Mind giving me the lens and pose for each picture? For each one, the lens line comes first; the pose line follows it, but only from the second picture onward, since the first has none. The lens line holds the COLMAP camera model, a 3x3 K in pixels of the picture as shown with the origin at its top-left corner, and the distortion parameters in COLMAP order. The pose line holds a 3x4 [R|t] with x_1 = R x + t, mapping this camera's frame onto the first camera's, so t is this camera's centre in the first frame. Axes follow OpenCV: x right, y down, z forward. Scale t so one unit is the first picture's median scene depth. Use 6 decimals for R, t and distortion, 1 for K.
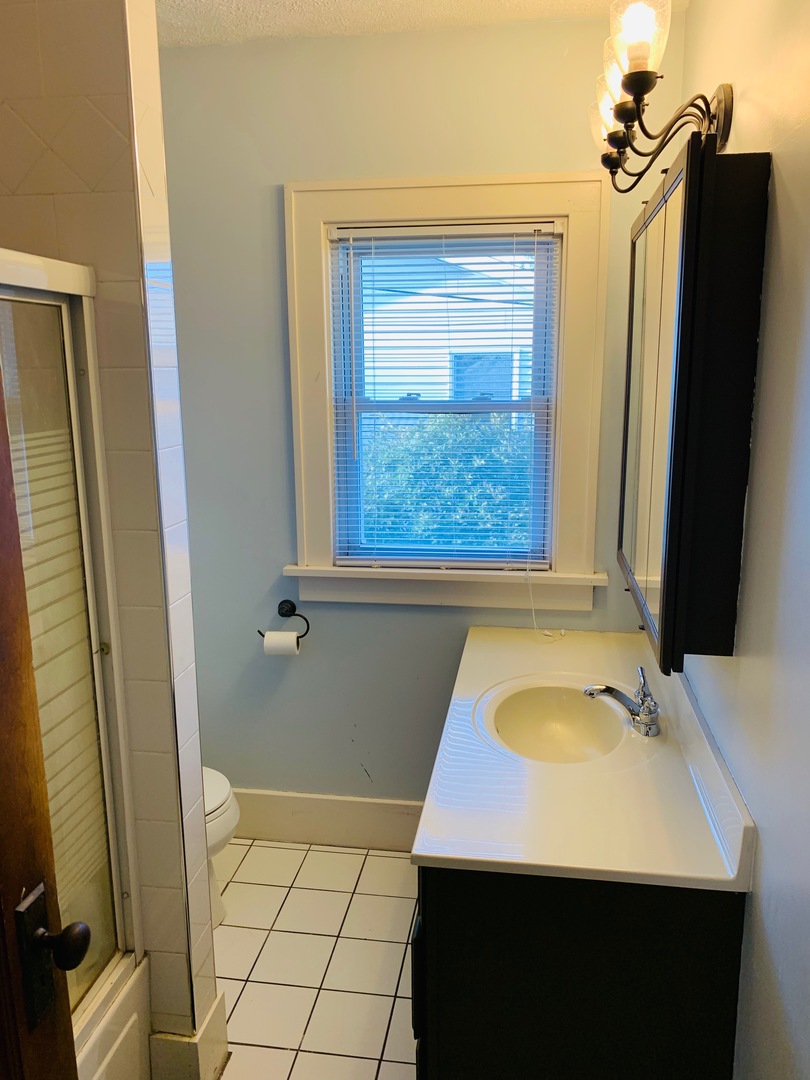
lens RADIAL K [[808.8, 0, 405.0], [0, 808.8, 540.0], [0, 0, 1]] dist [0.030099, -0.070450]
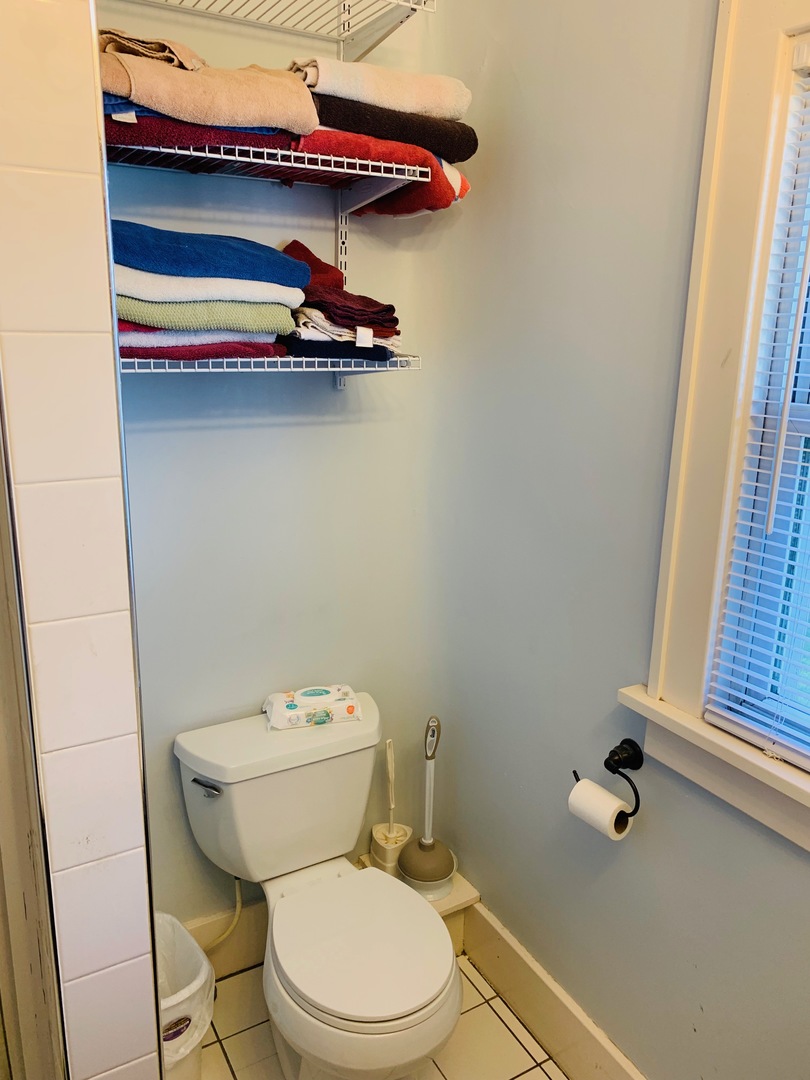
lens RADIAL K [[808.8, 0, 405.0], [0, 808.8, 540.0], [0, 0, 1]] dist [0.030099, -0.070450]
pose [[0.626266, 0.220101, -0.747895, 0.159501], [-0.187652, 0.973673, 0.129411, -0.113760], [0.756689, 0.059298, 0.651081, 0.499400]]
